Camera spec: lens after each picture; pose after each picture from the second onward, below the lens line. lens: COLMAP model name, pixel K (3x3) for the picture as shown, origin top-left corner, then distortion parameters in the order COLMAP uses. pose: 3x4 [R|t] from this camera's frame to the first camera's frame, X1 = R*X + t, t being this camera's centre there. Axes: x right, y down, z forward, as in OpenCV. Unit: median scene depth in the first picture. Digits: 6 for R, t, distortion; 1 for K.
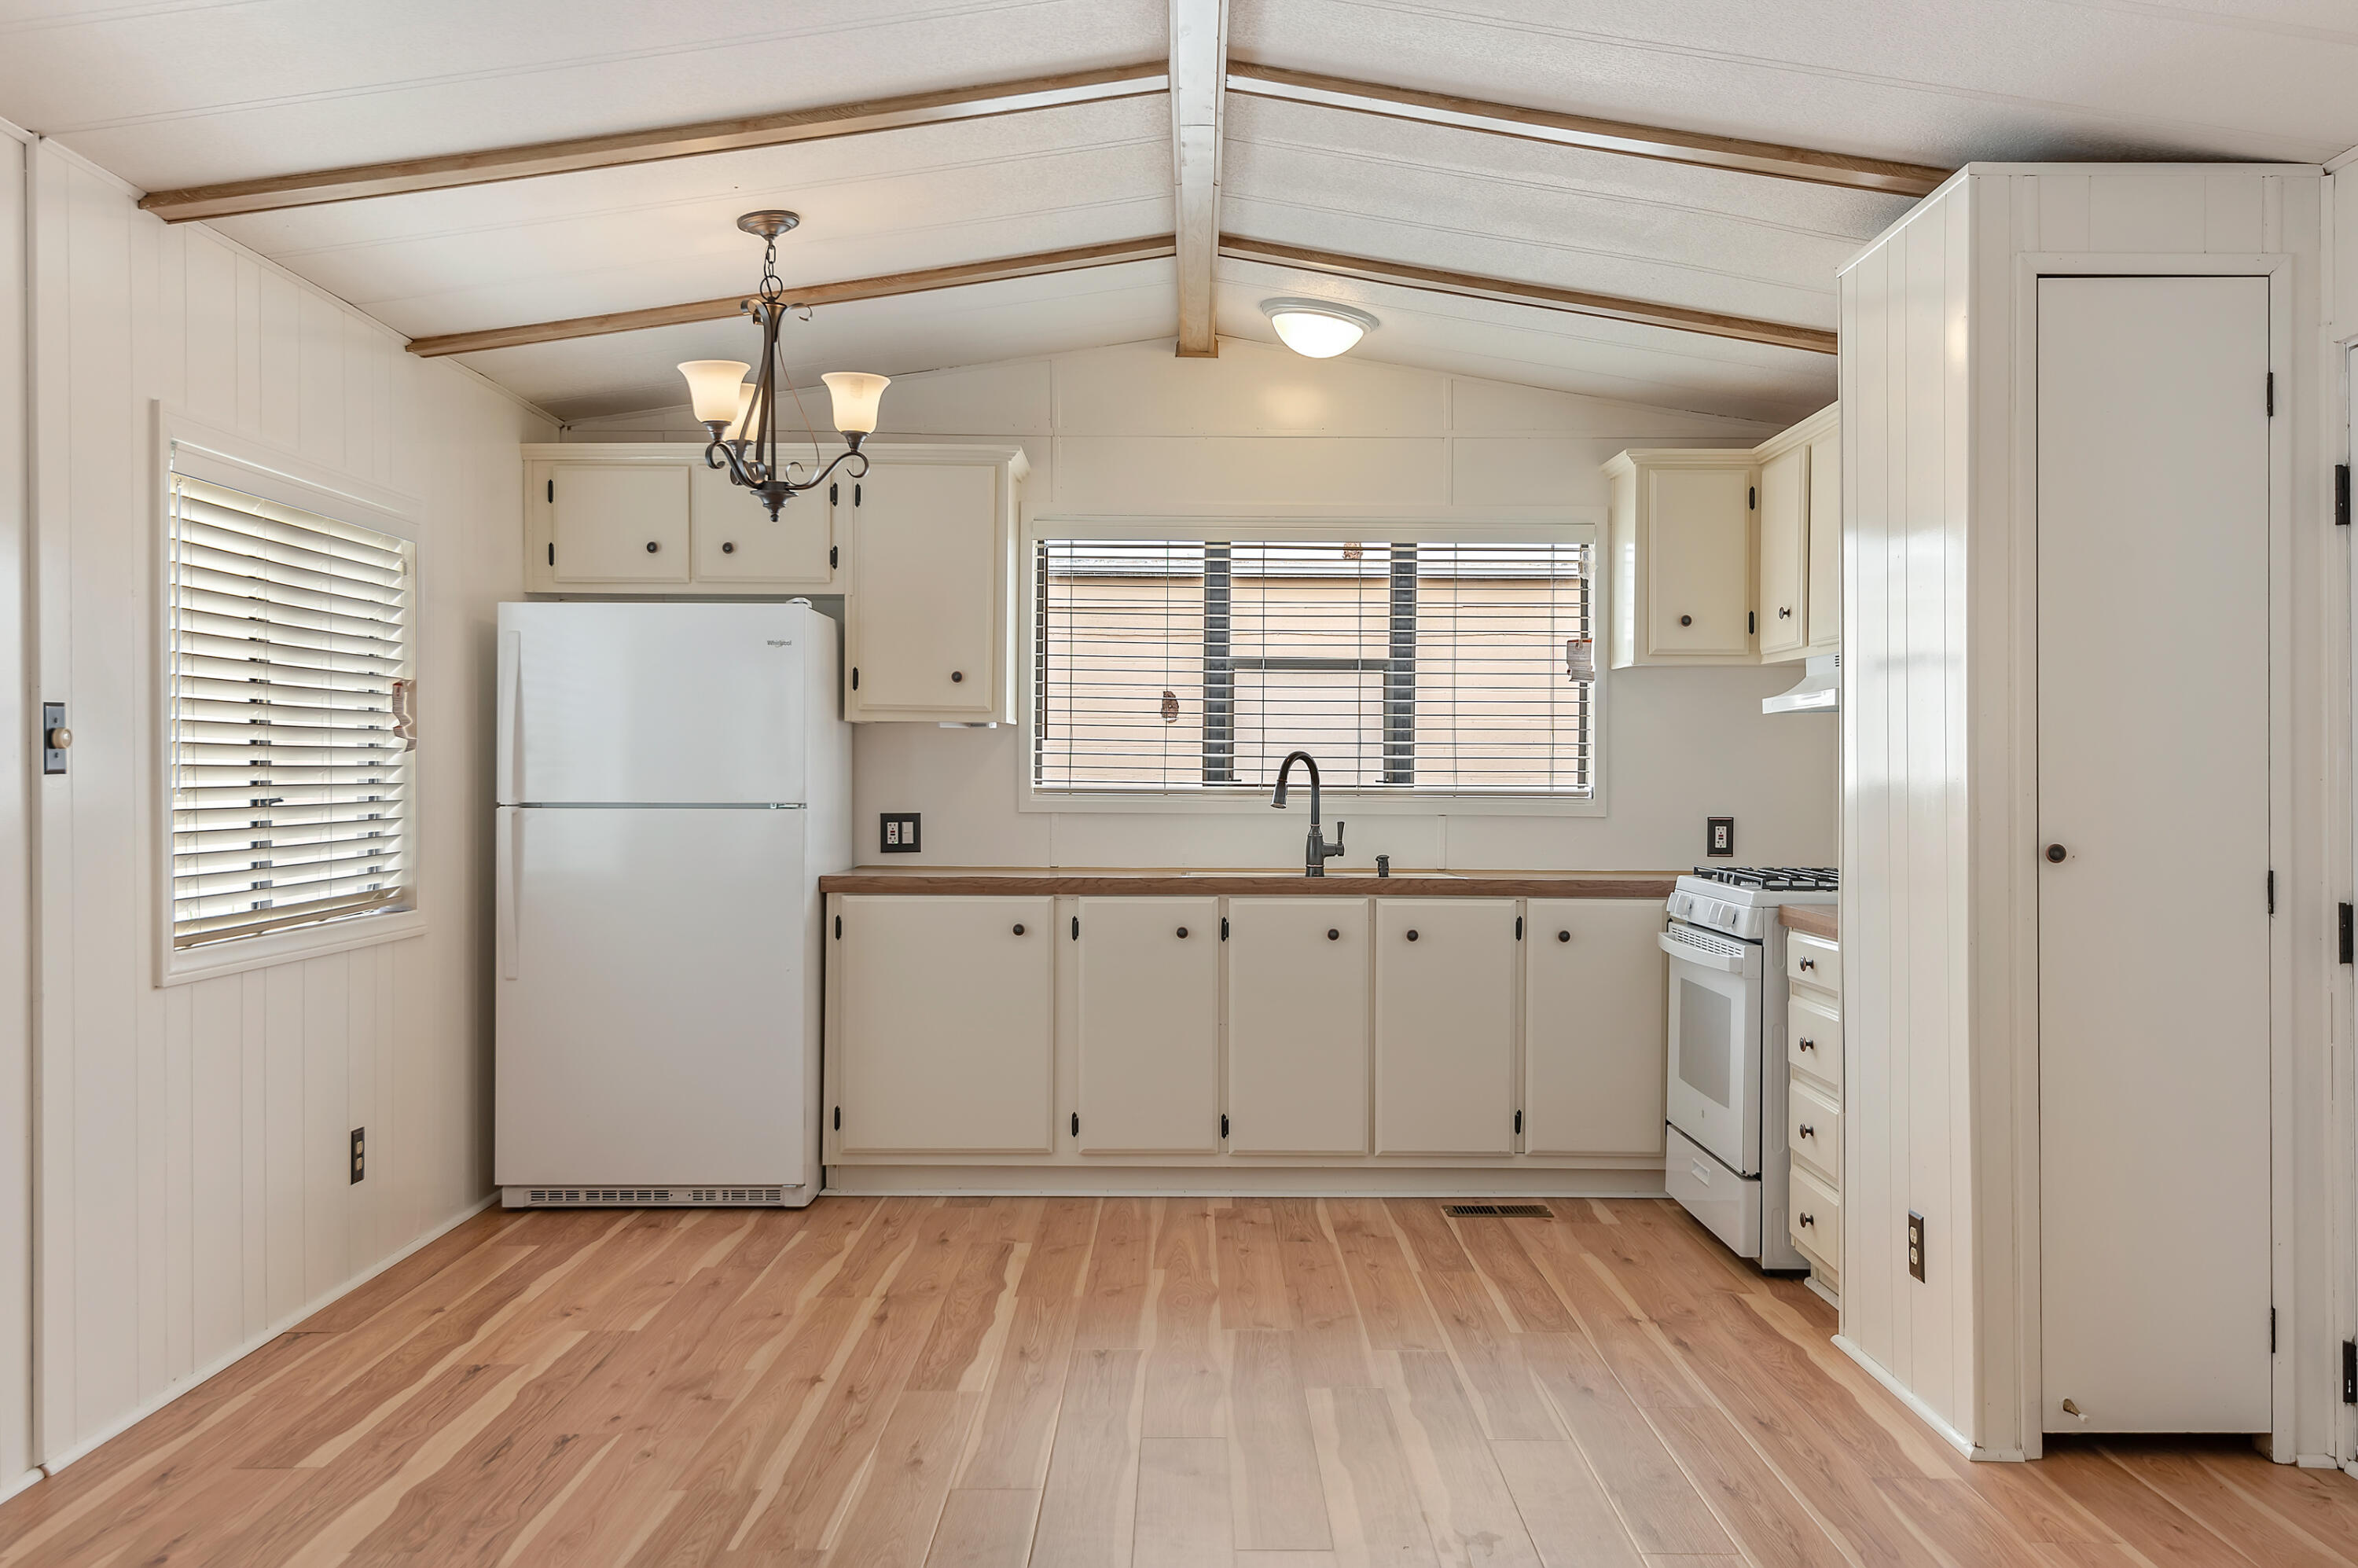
lens RADIAL K [[1957.1, 0, 1193.5], [0, 1957.1, 772.3], [0, 0, 1]] dist [0.055815, -0.074047]
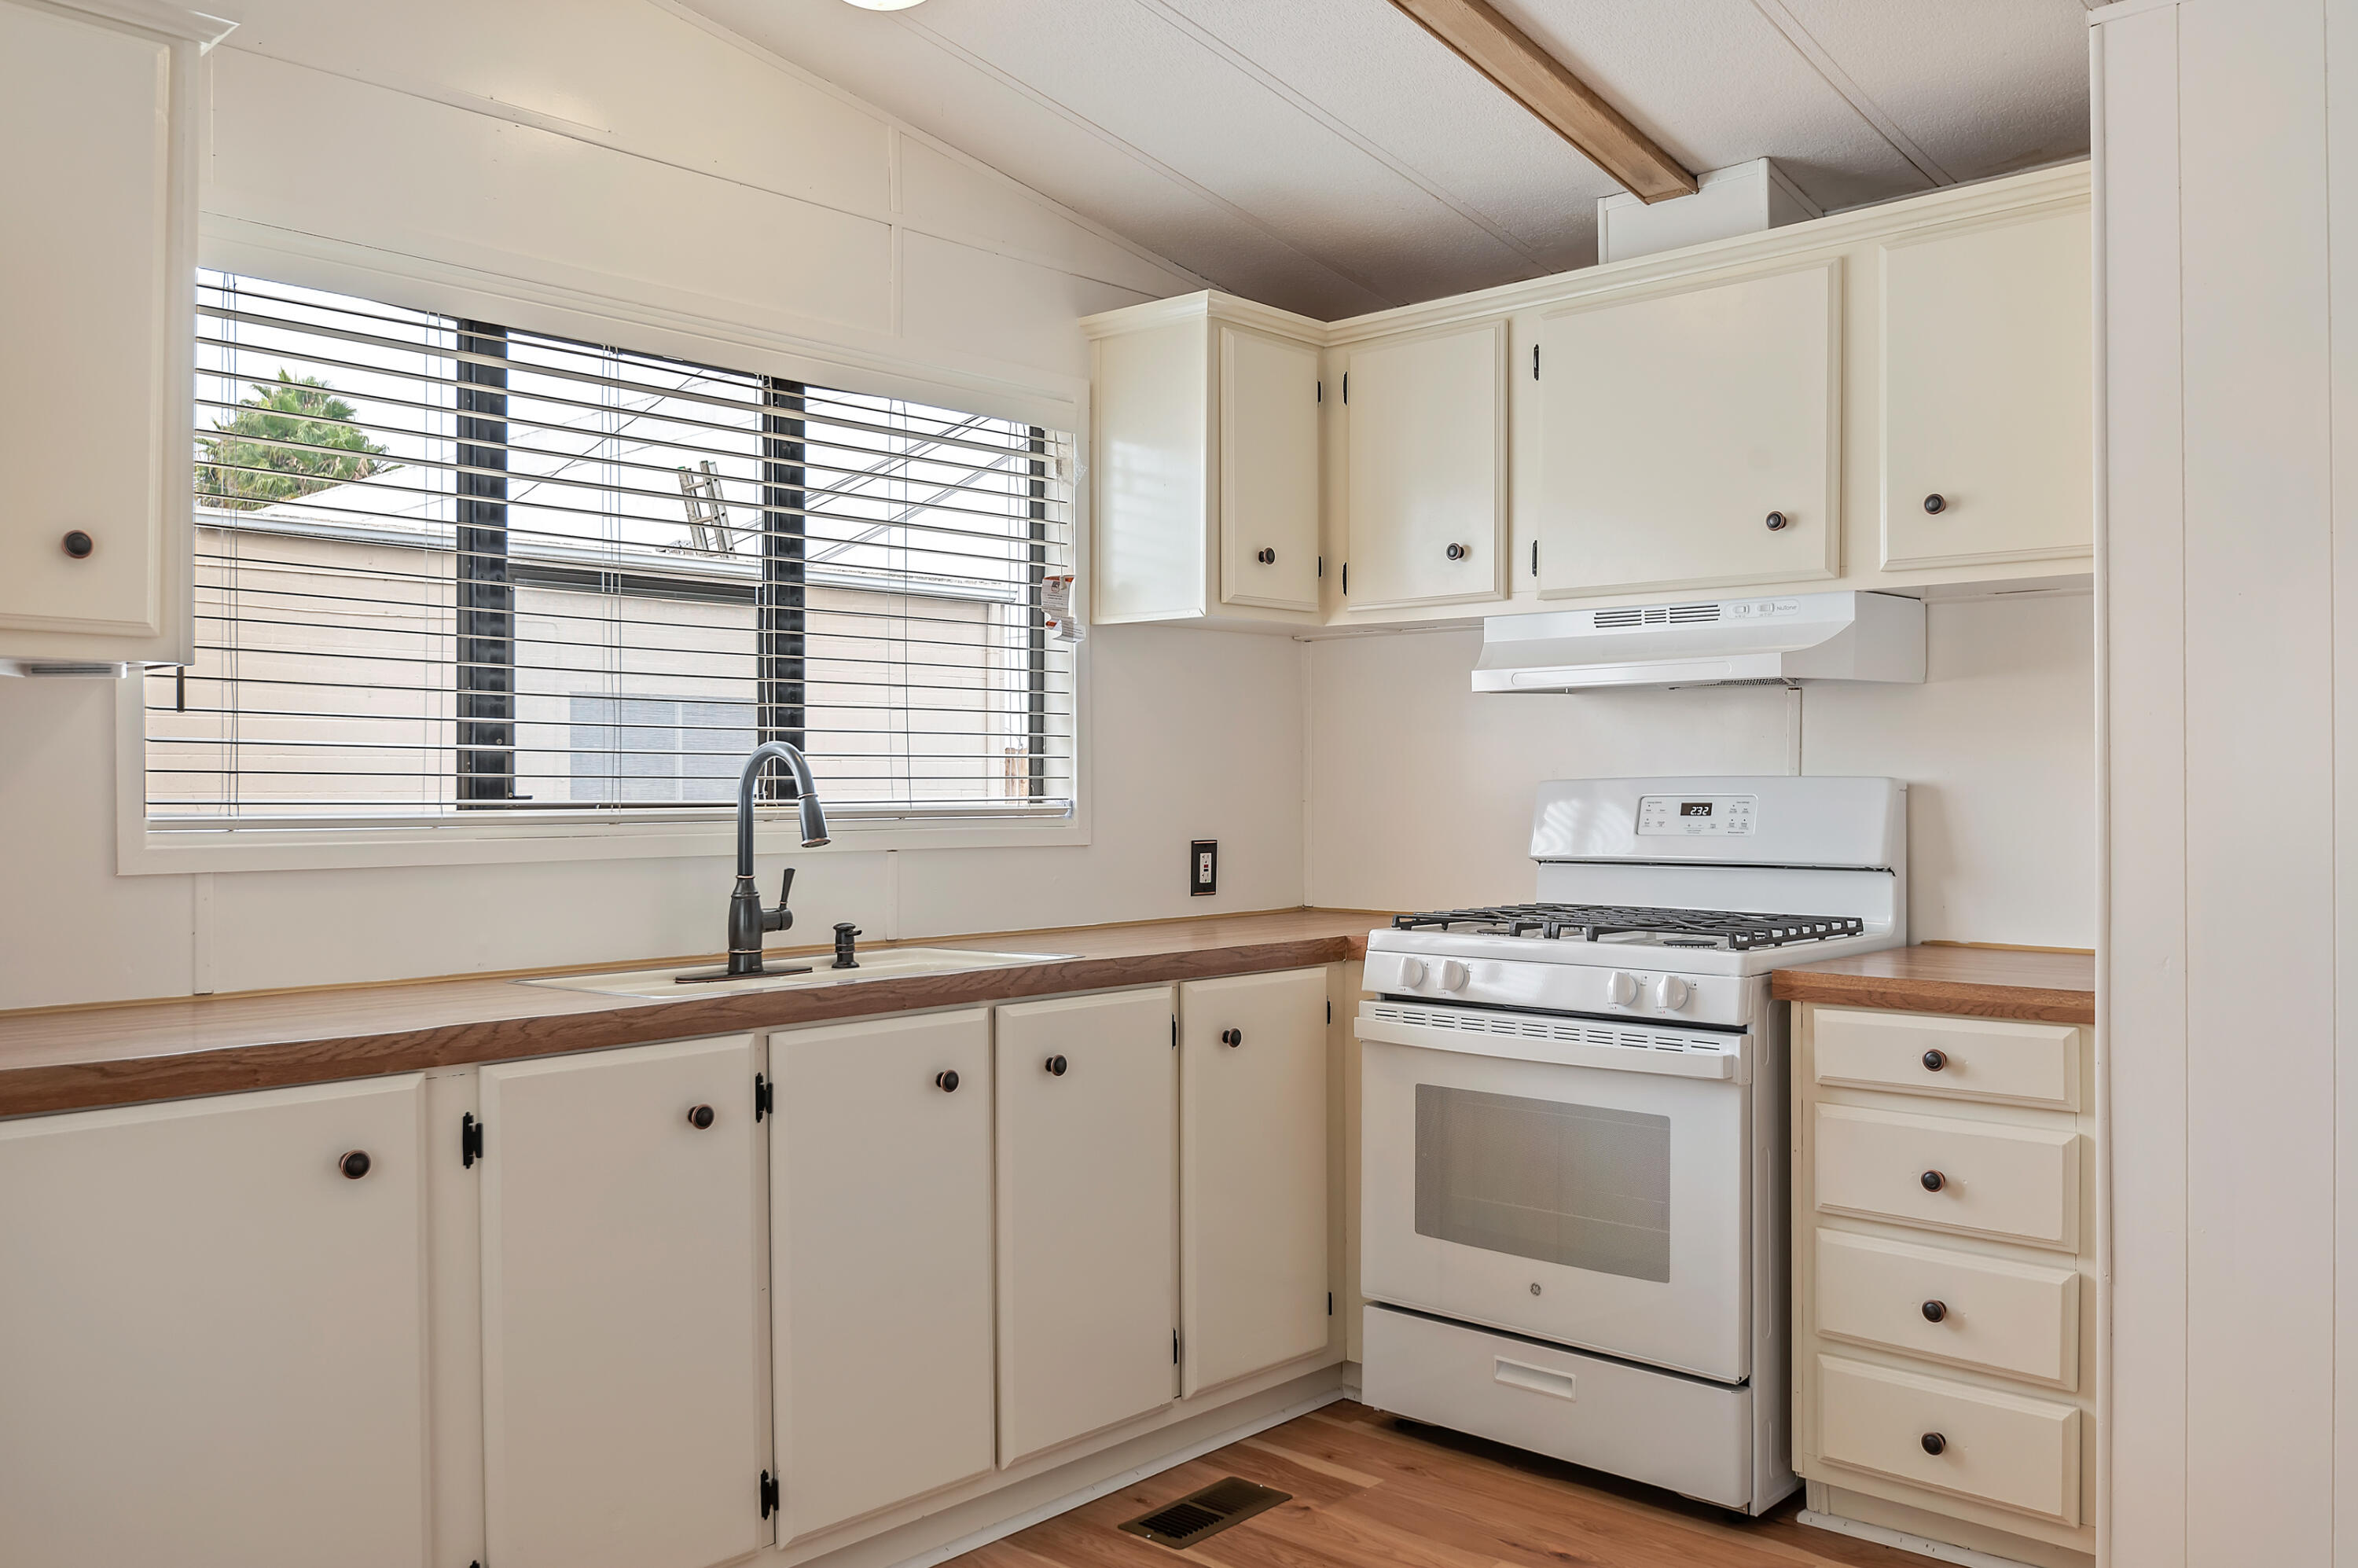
lens RADIAL K [[1850.8, 0, 1190.6], [0, 1850.8, 790.1], [0, 0, 1]] dist [-0.005663, -0.003633]
pose [[0.678291, -0.009394, 0.734733, -0.254445], [0.005785, 0.999956, 0.007444, -0.000237], [-0.734771, -0.000798, 0.678315, 0.606130]]
